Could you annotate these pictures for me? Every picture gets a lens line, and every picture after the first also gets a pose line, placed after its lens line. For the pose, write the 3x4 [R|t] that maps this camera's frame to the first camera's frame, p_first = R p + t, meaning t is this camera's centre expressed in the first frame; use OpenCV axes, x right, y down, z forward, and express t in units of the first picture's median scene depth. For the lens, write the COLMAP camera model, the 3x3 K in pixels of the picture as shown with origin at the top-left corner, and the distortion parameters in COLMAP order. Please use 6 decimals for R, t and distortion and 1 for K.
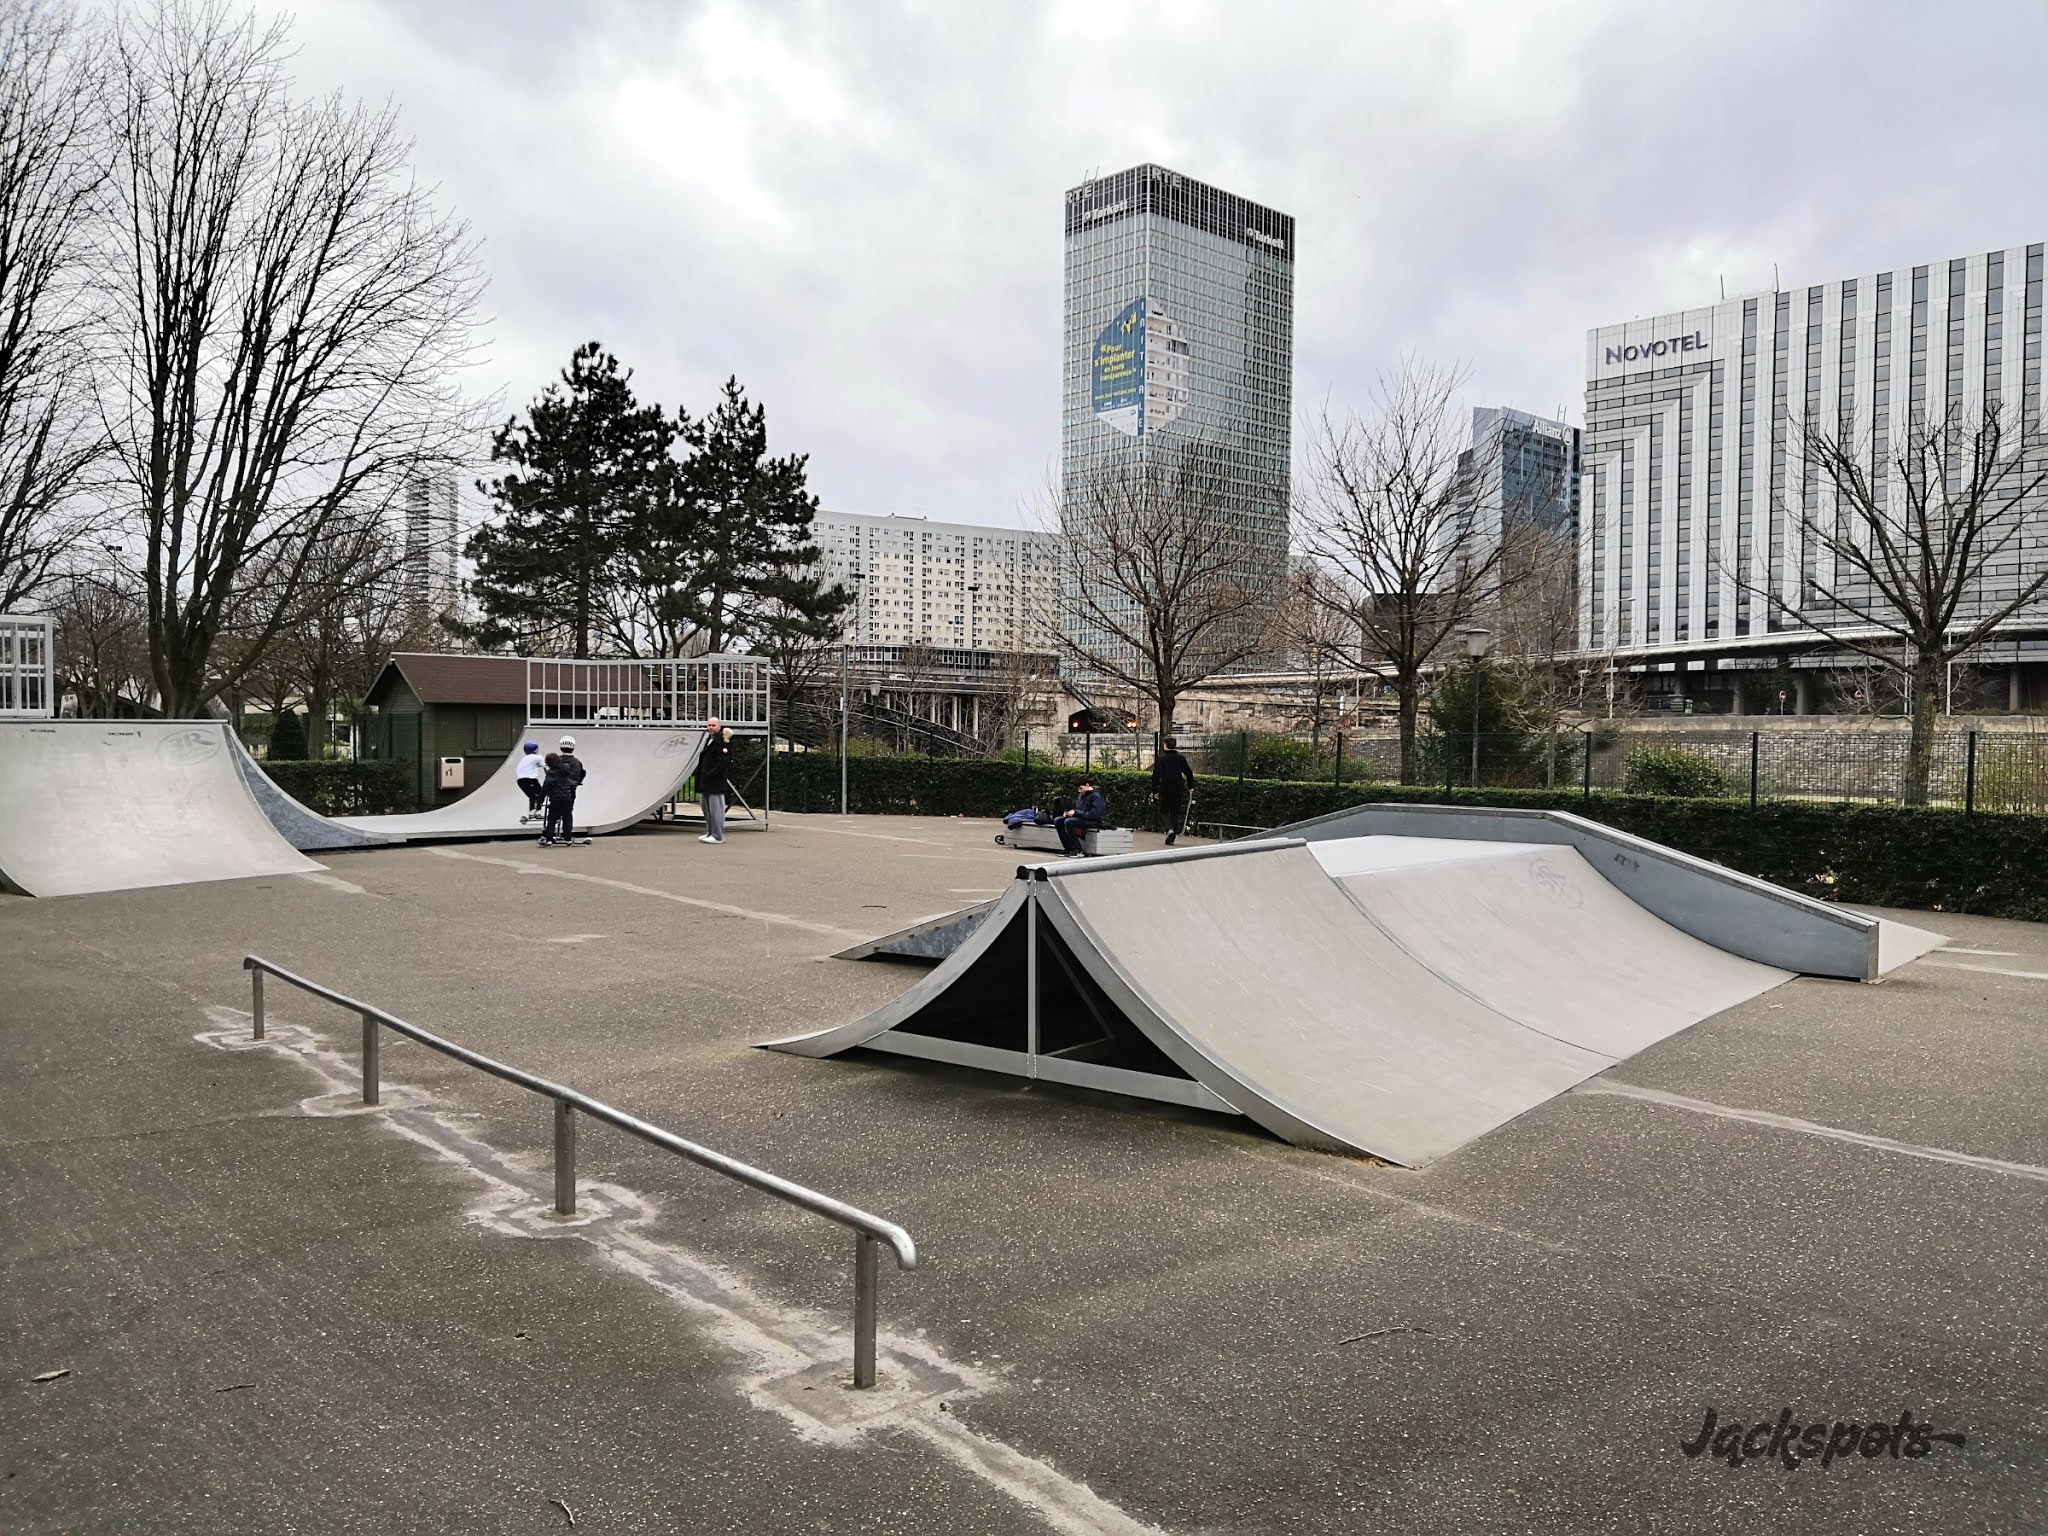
lens RADIAL K [[1615.0, 0, 1024.0], [0, 1615.0, 768.0], [0, 0, 1]] dist [0.065083, -0.085656]
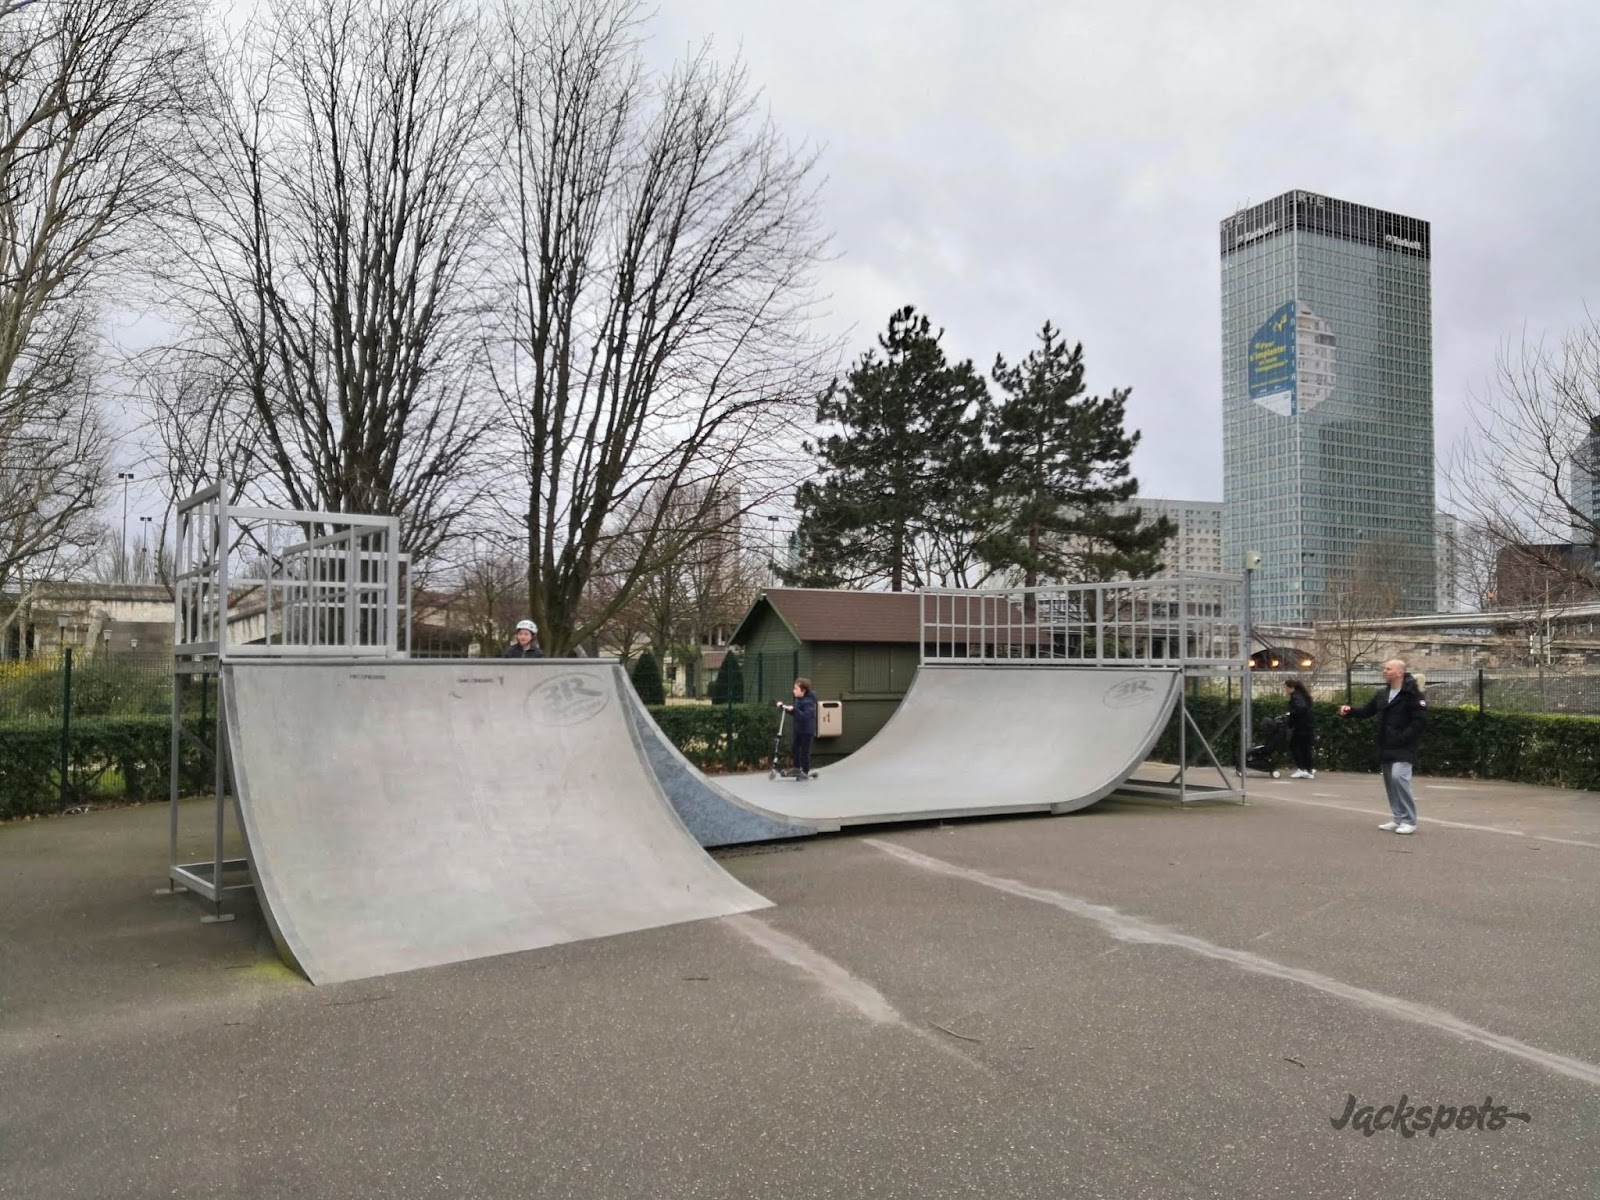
lens RADIAL K [[1105.1, 0, 801.9], [0, 1105.1, 623.9], [0, 0, 1]] dist [0.119720, 0.000169]
pose [[0.967107, -0.014407, -0.253961, -0.150837], [-0.001512, 0.998051, -0.062380, -0.007966], [0.254365, 0.060712, 0.965201, 0.290687]]
